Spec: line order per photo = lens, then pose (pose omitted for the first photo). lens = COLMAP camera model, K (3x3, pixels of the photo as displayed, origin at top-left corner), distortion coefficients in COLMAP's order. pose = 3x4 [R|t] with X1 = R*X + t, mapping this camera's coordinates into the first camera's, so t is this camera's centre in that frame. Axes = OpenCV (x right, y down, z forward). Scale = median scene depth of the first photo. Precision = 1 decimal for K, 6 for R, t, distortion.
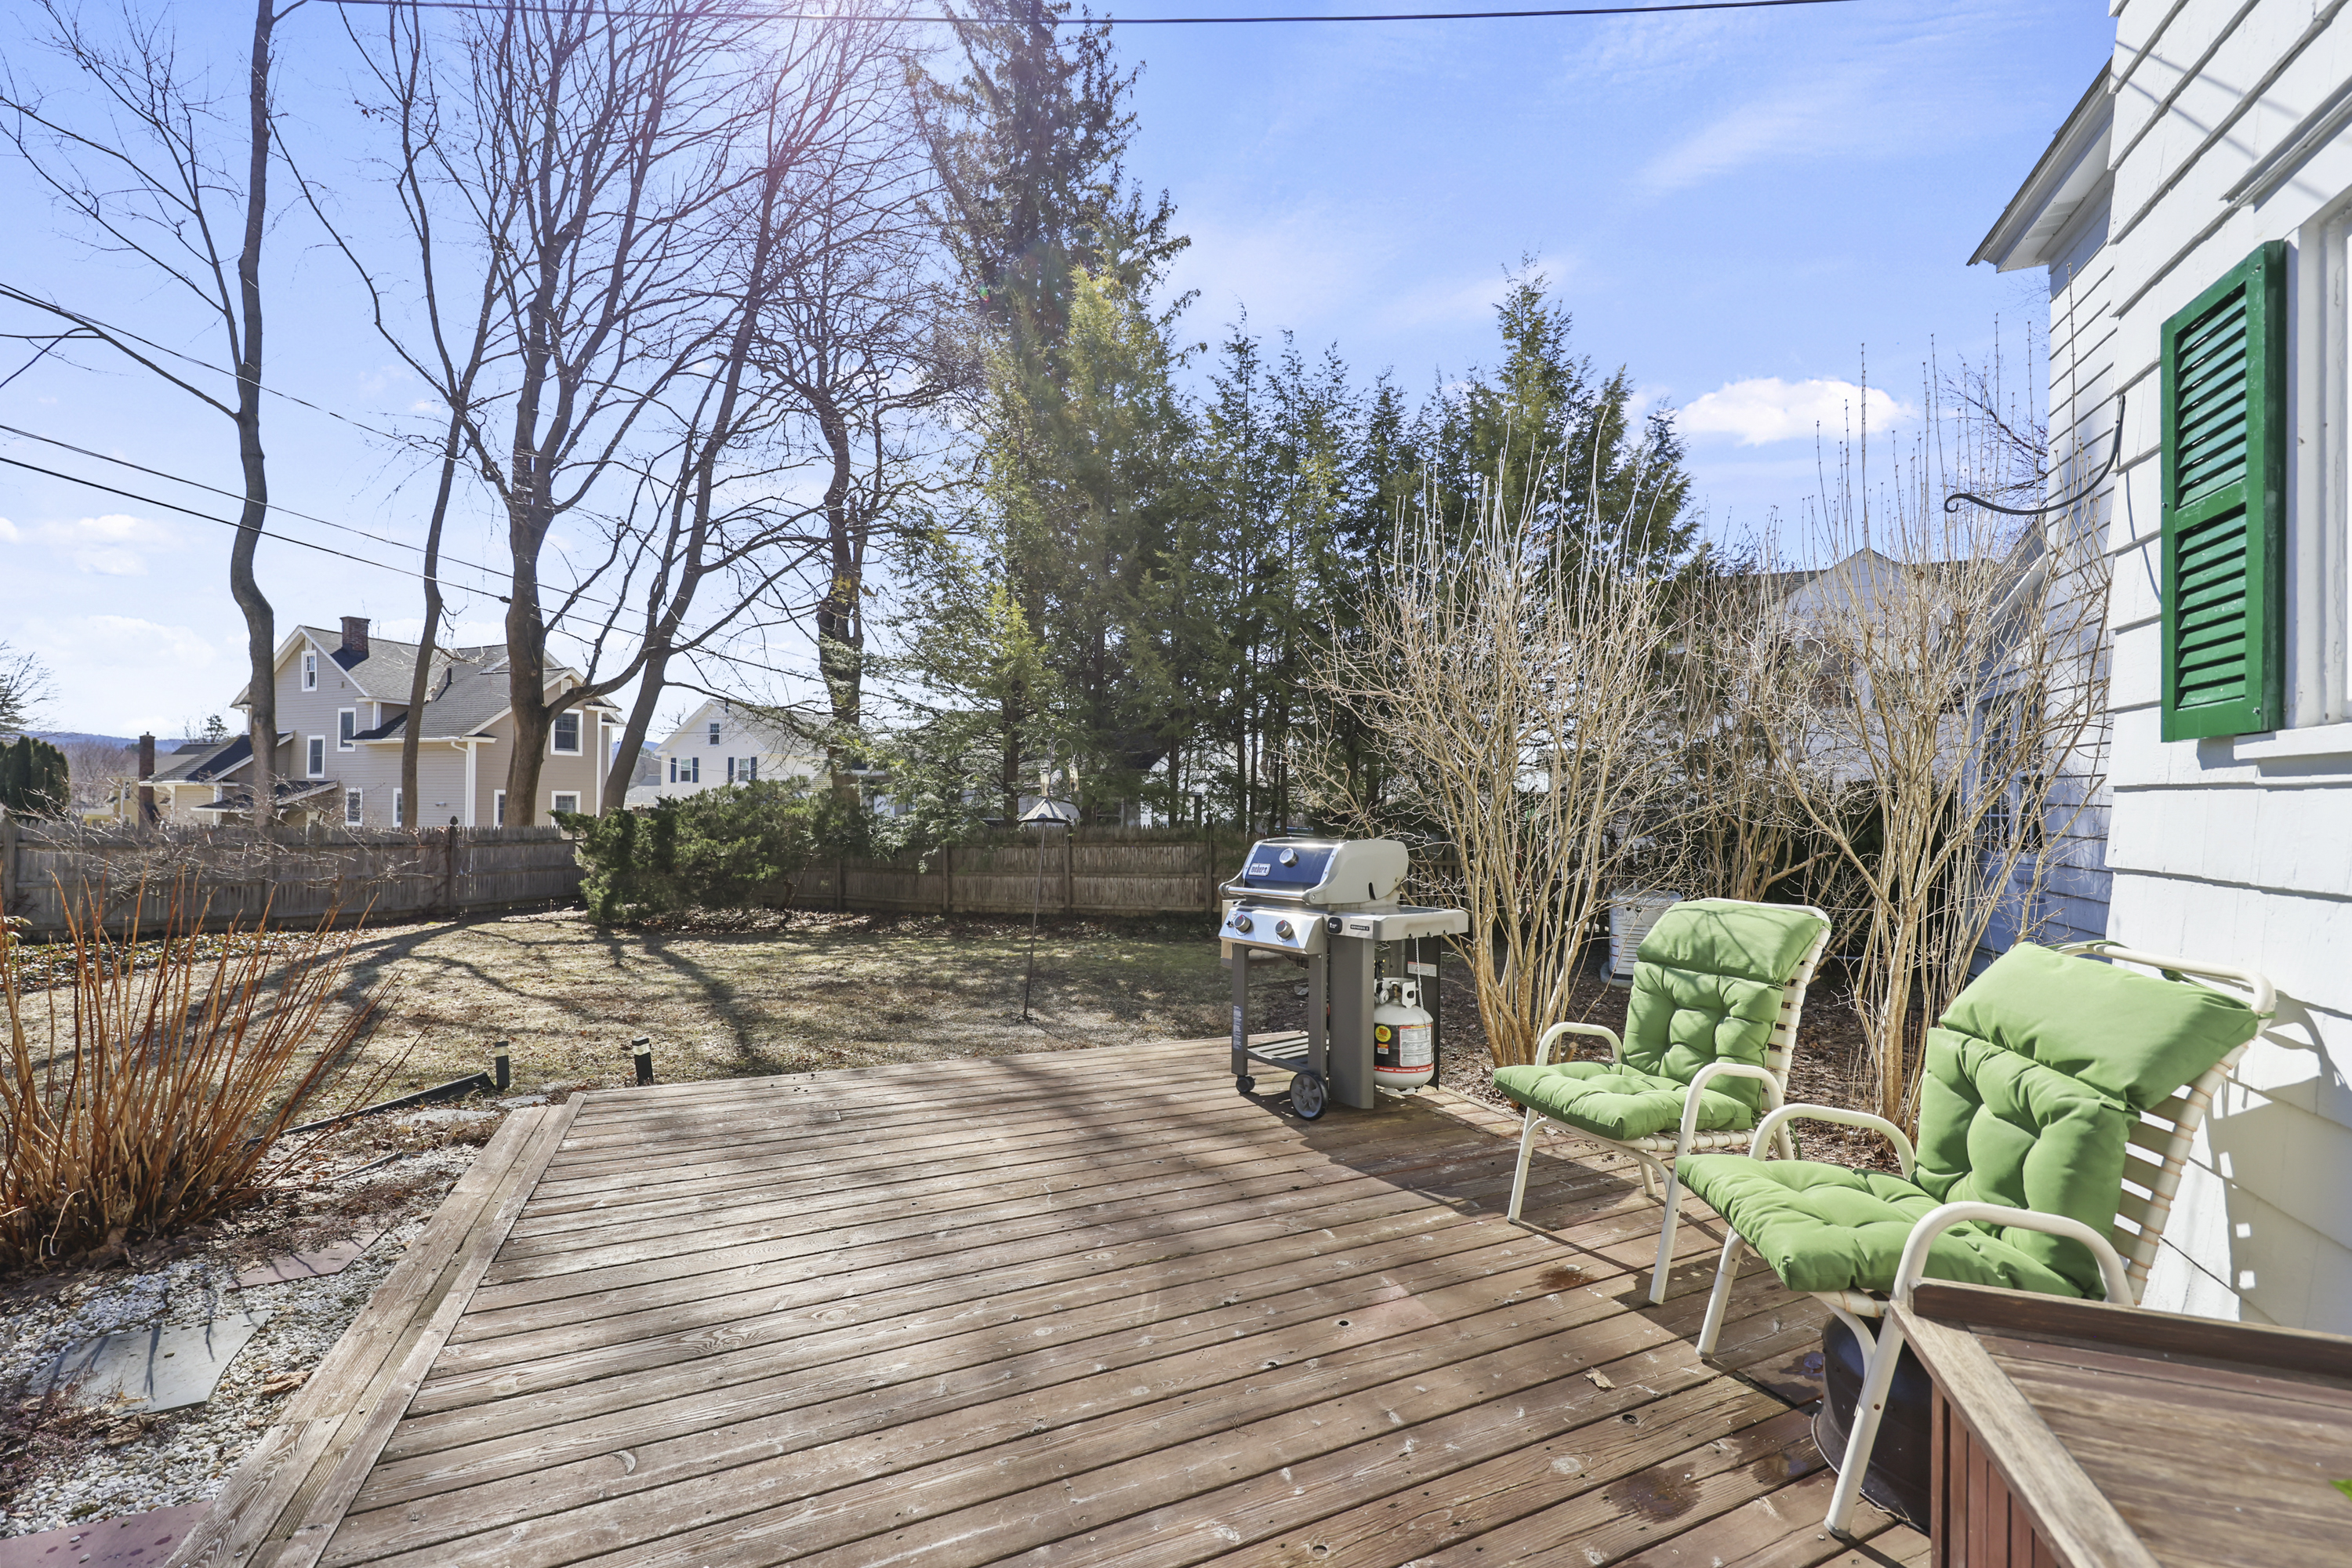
lens RADIAL K [[1018.7, 0, 1166.5], [0, 1018.7, 824.7], [0, 0, 1]] dist [-0.000711, 0.000030]
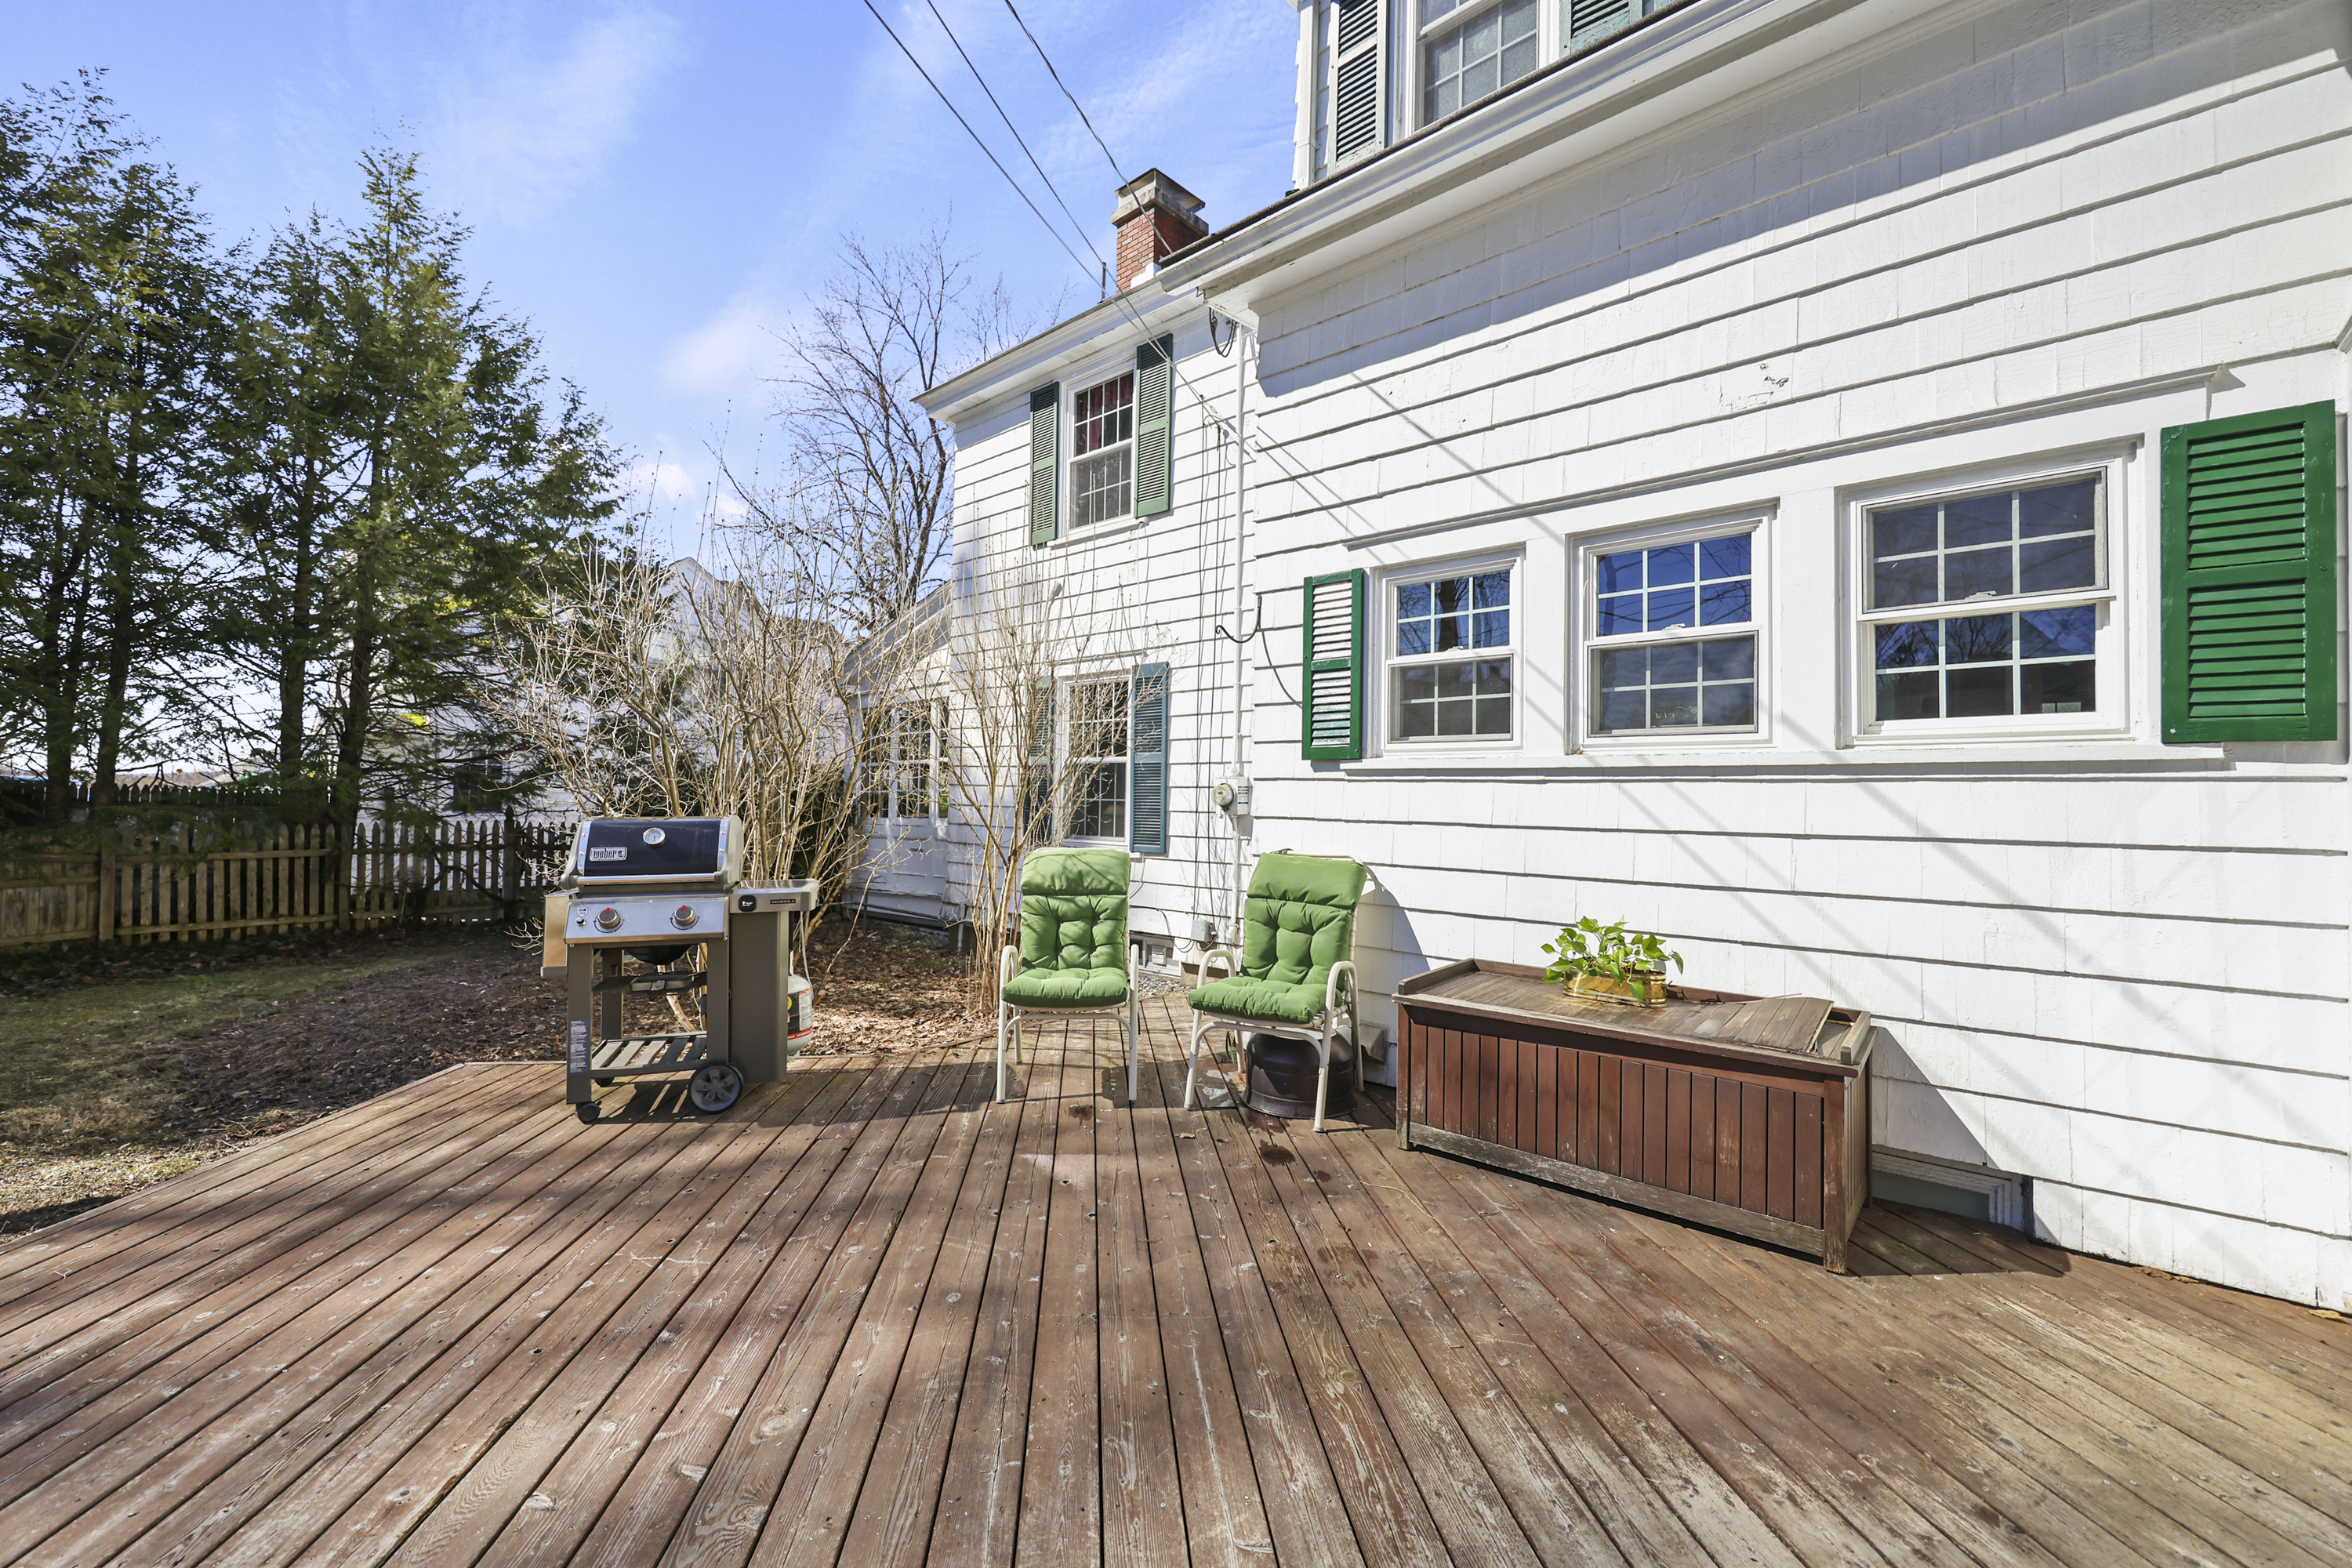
lens RADIAL K [[924.8, 0, 1315.4], [0, 924.8, 777.8], [0, 0, 1]] dist [0.000565, 0.000062]
pose [[0.259718, 0.013072, 0.965596, -0.517667], [0.006658, 0.999860, -0.015327, -0.004117], [-0.965661, 0.010410, 0.259595, 0.216236]]
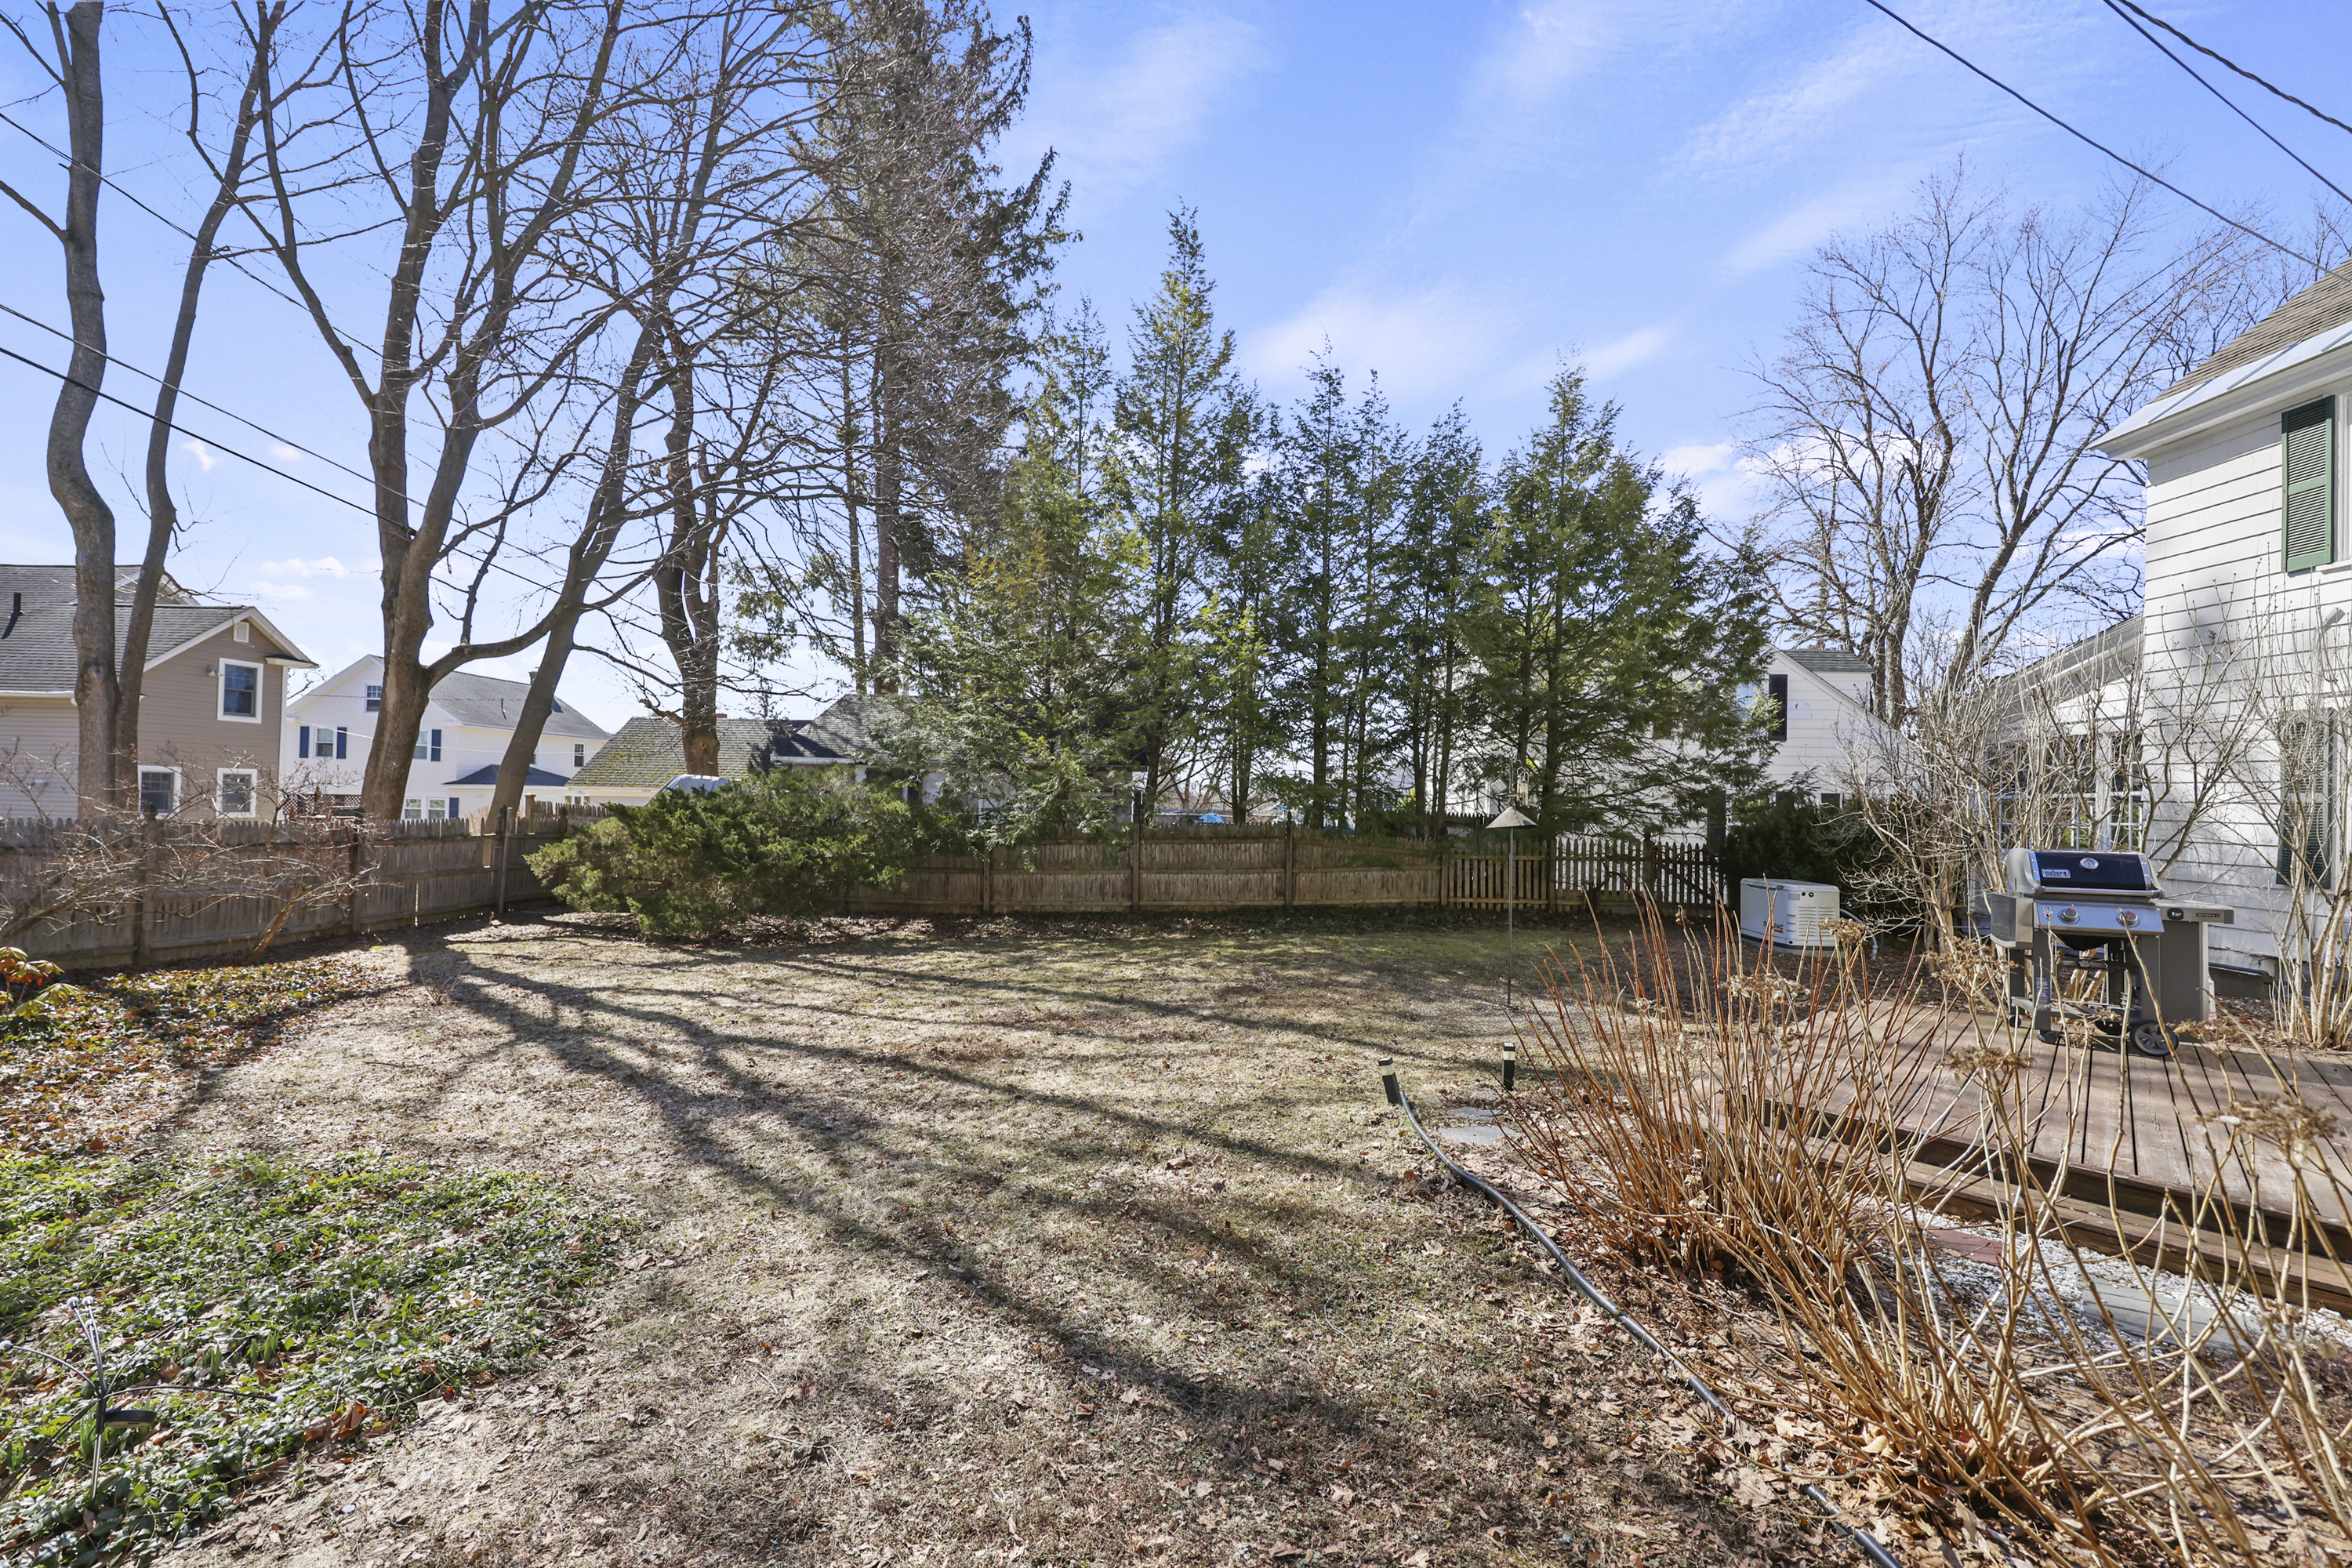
lens RADIAL K [[1021.6, 0, 1168.3], [0, 1021.6, 780.6], [0, 0, 1]] dist [0.022489, 0.000134]
pose [[0.935283, 0.014722, 0.353593, -1.116868], [-0.004356, 0.999538, -0.030095, -0.021366], [-0.353873, 0.026607, 0.934915, 0.166661]]
